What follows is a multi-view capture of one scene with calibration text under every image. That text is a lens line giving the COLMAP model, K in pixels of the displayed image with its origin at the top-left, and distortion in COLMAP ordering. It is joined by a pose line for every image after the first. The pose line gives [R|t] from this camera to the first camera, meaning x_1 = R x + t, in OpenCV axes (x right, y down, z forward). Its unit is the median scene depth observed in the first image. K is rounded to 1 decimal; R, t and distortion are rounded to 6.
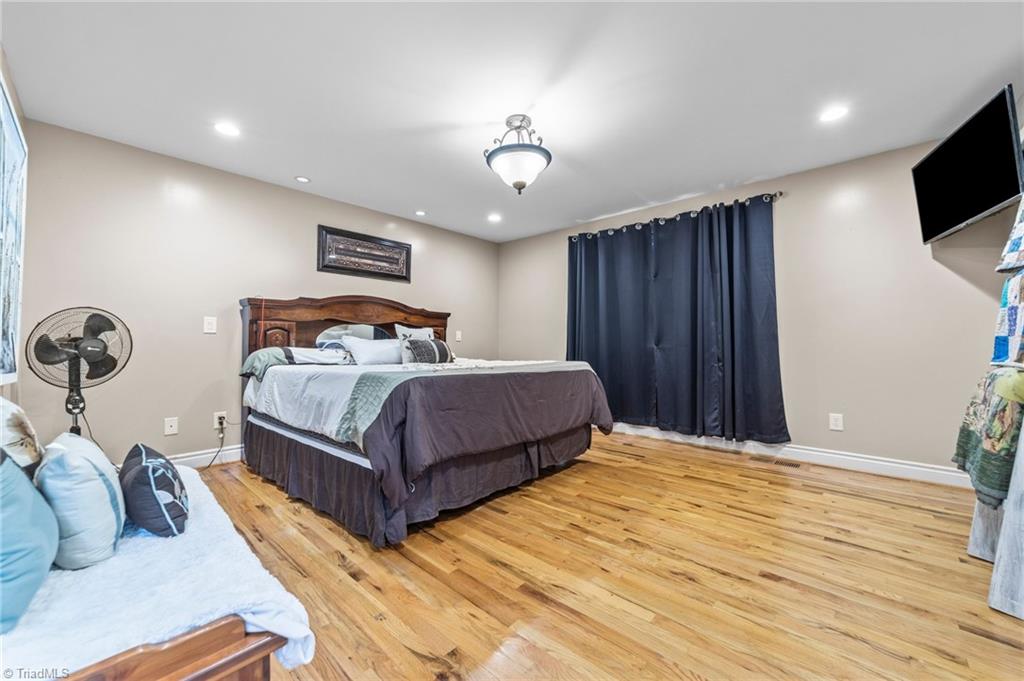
lens RADIAL K [[393.9, 0, 512.0], [0, 393.9, 340.5], [0, 0, 1]] dist [-0.021063, 0.000017]
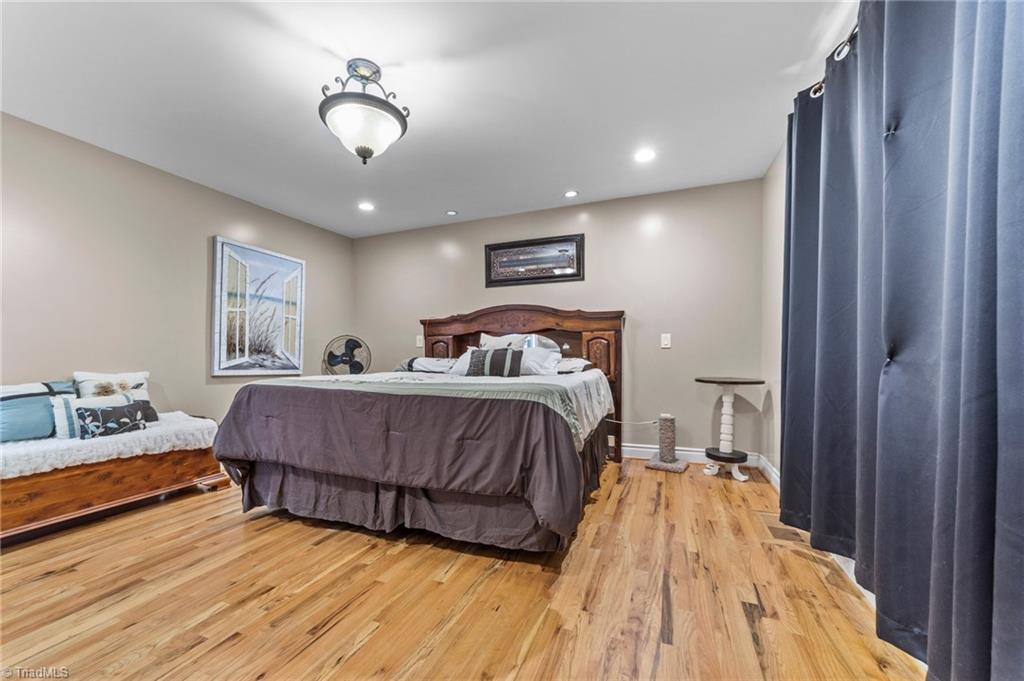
lens RADIAL K [[401.8, 0, 510.4], [0, 401.8, 365.5], [0, 0, 1]] dist [-0.019809, 0.008088]
pose [[0.355417, 0.022865, -0.934428, 0.869925], [0.020695, 0.999263, 0.032323, 0.008422], [0.934479, -0.030826, 0.354682, 0.974795]]
